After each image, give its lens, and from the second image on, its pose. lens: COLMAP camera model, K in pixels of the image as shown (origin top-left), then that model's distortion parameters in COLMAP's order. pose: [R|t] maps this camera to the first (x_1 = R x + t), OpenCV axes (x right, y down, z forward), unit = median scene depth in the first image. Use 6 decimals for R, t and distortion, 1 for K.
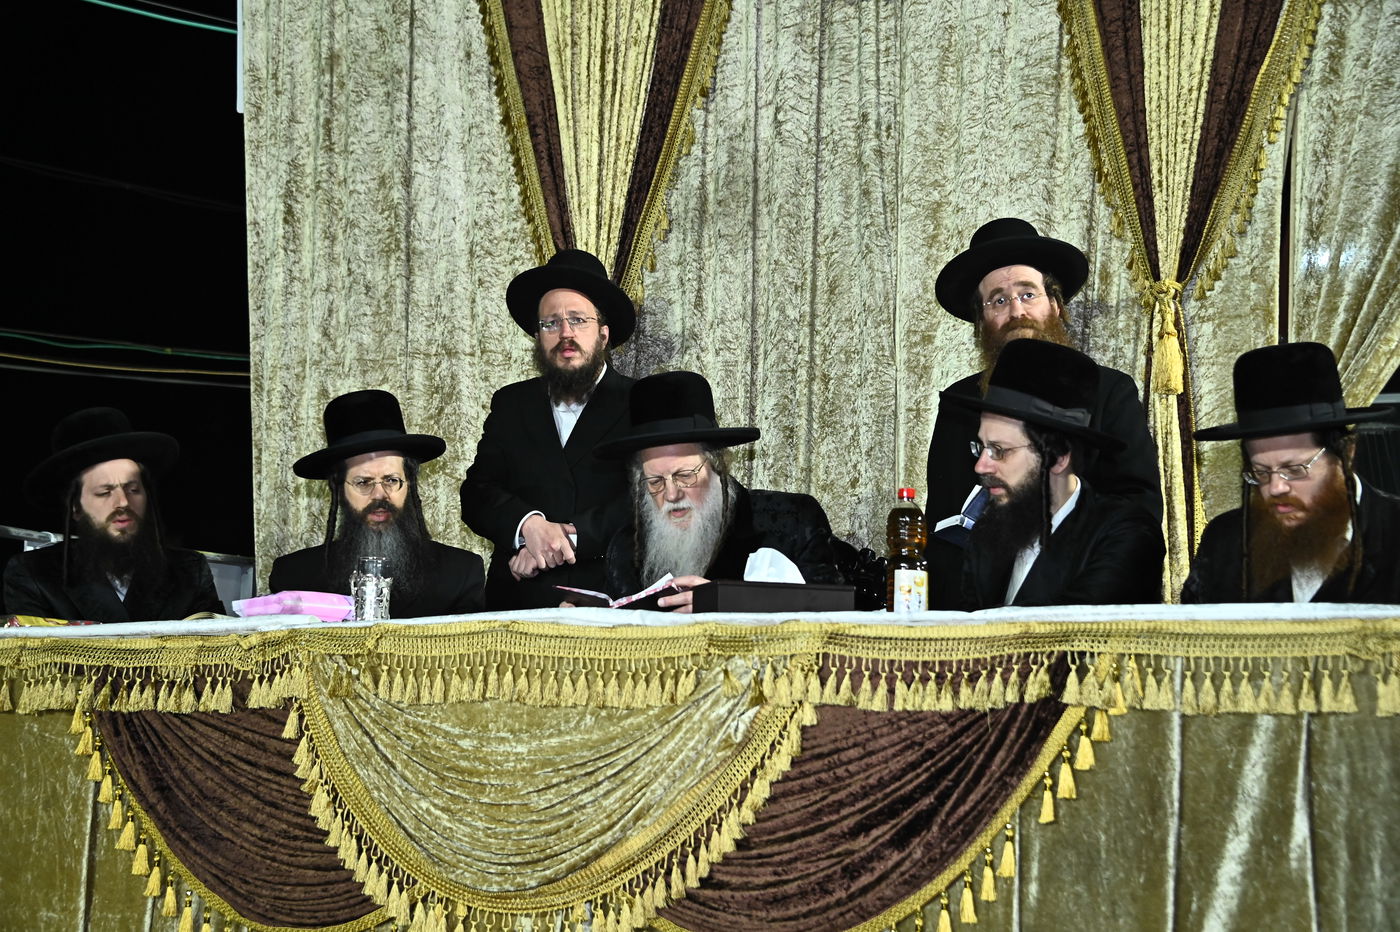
lens RADIAL K [[2299.2, 0, 697.4], [0, 2299.2, 474.7], [0, 0, 1]] dist [0.333158, 0.249944]
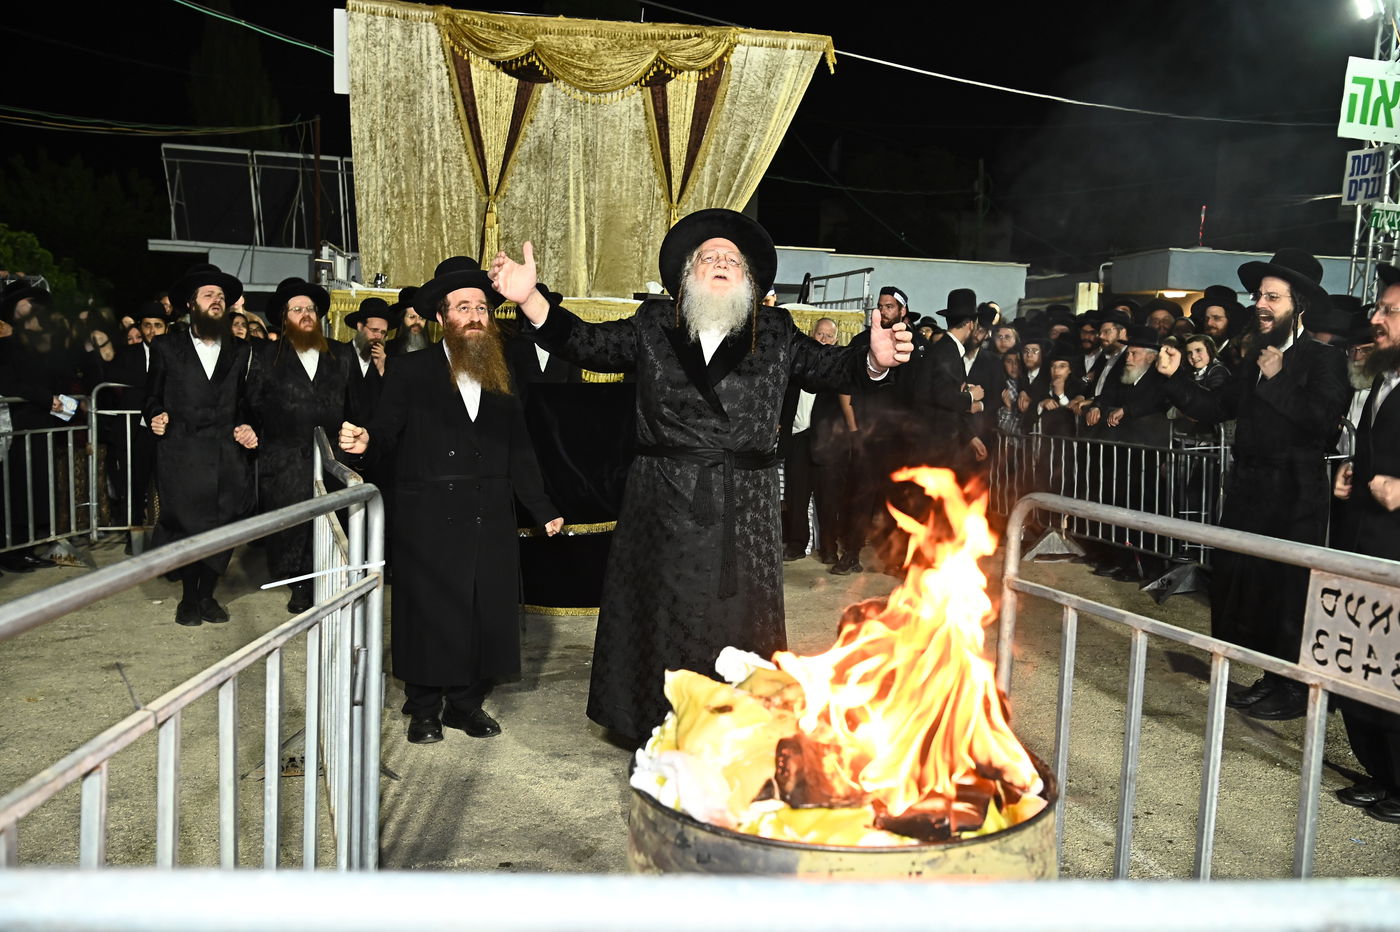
lens RADIAL K [[1284.6, 0, 696.6], [0, 1284.6, 470.3], [0, 0, 1]] dist [-0.022132, 0.080245]
pose [[0.825828, -0.039122, 0.562564, -1.177092], [-0.097884, 0.972503, 0.211320, -0.133888], [-0.555362, -0.229580, 0.799291, -0.927106]]
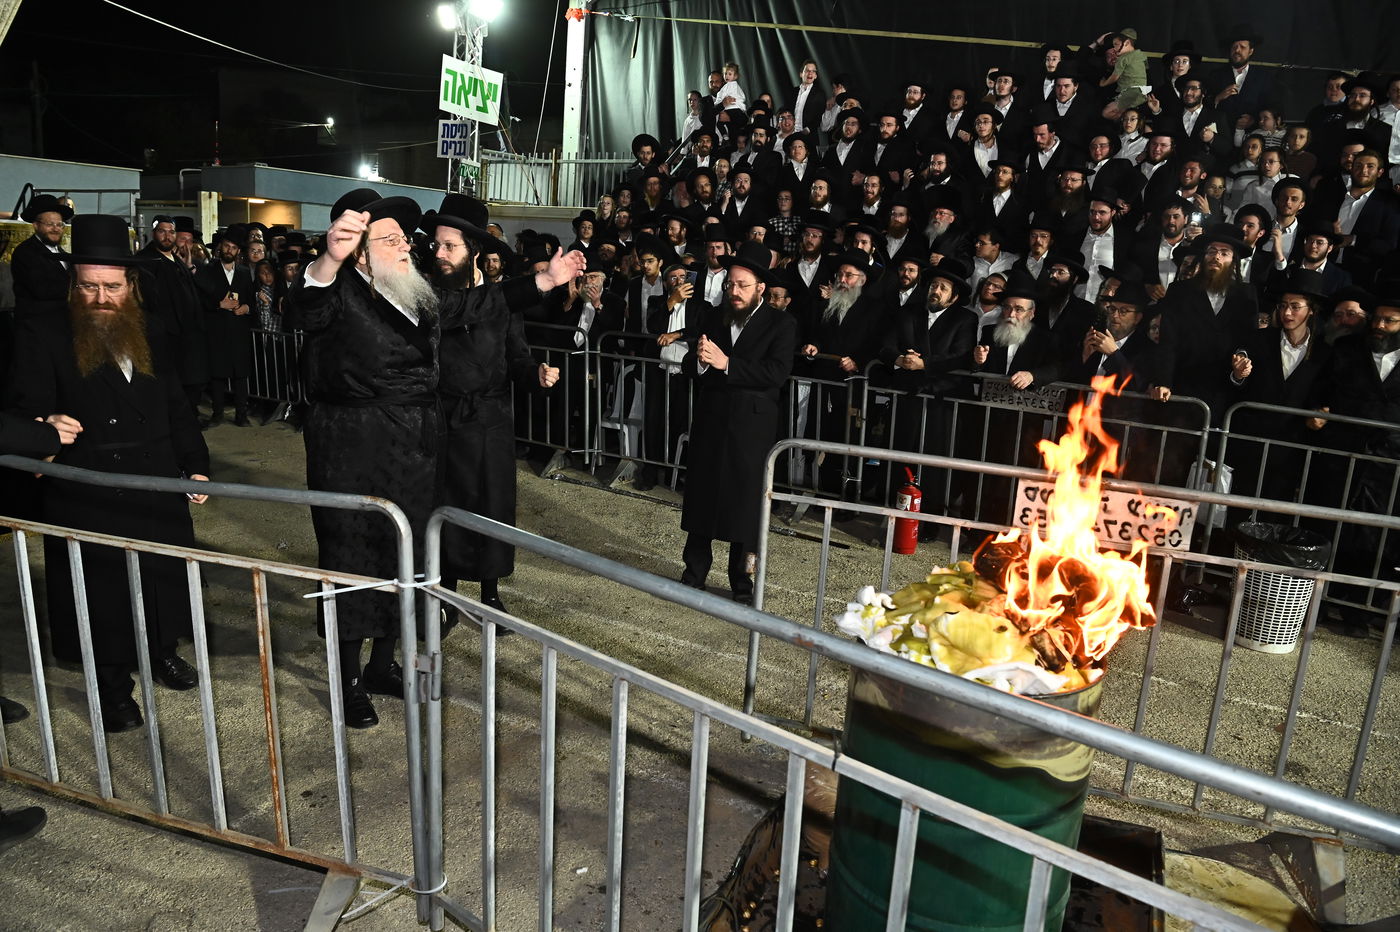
lens RADIAL K [[957.9, 0, 692.2], [0, 957.9, 468.7], [0, 0, 1]] dist [-0.074400, 0.020212]
pose [[0.118175, -0.206290, 0.971329, -1.409080], [-0.195335, 0.954241, 0.226426, -0.137476], [-0.973591, -0.216492, 0.072472, -0.528279]]
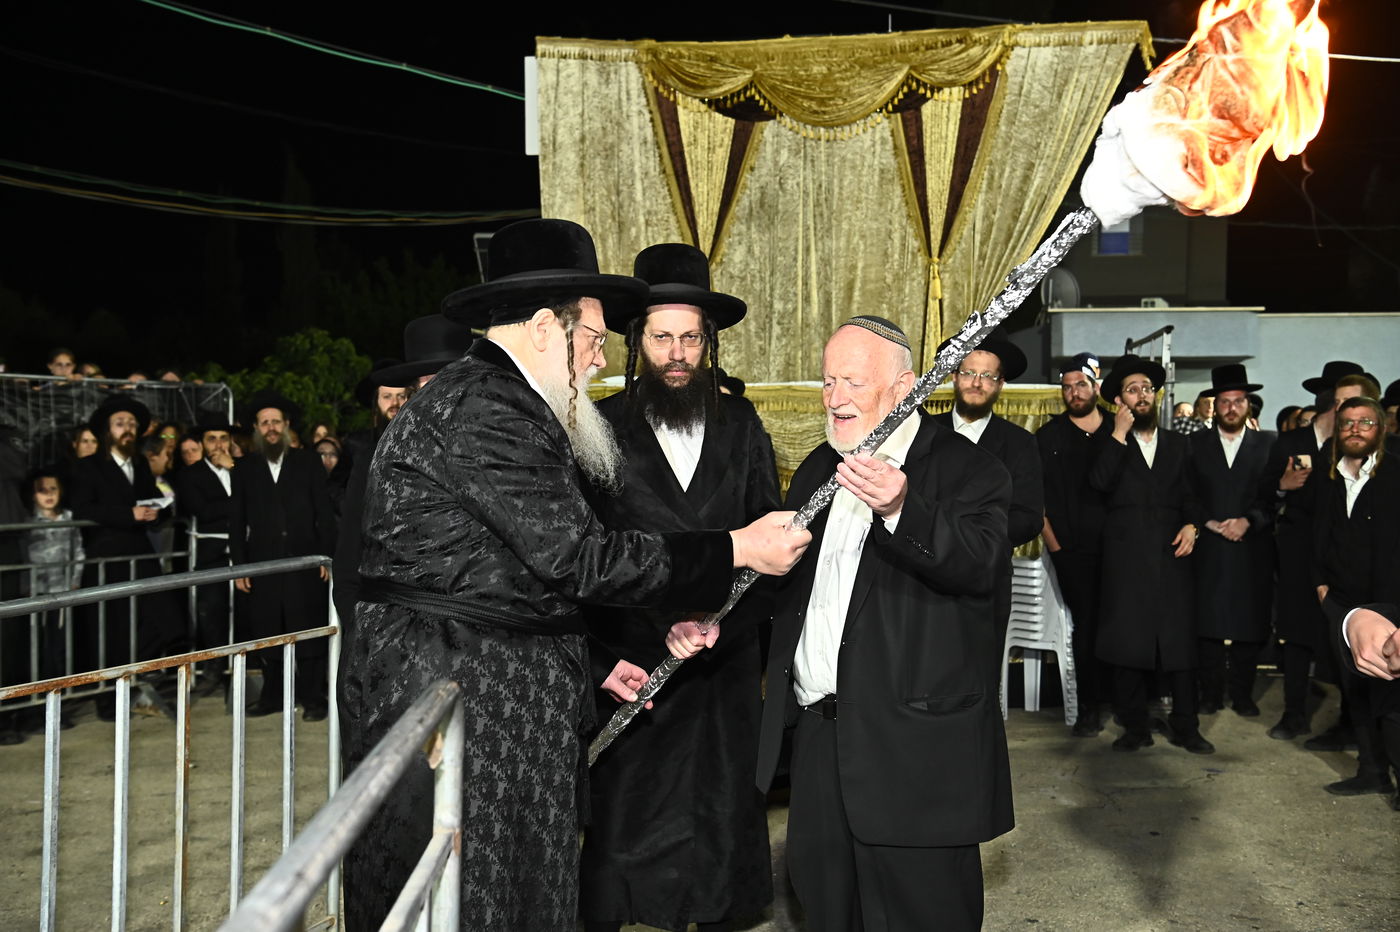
lens RADIAL K [[1532.8, 0, 700.0], [0, 1532.8, 466.0], [0, 0, 1]] dist [0.033667, 0.131648]
pose [[0.960577, -0.011661, 0.277770, -0.756917], [-0.031007, 0.988393, 0.148719, -0.130155], [-0.276280, -0.151468, 0.949066, -0.926279]]
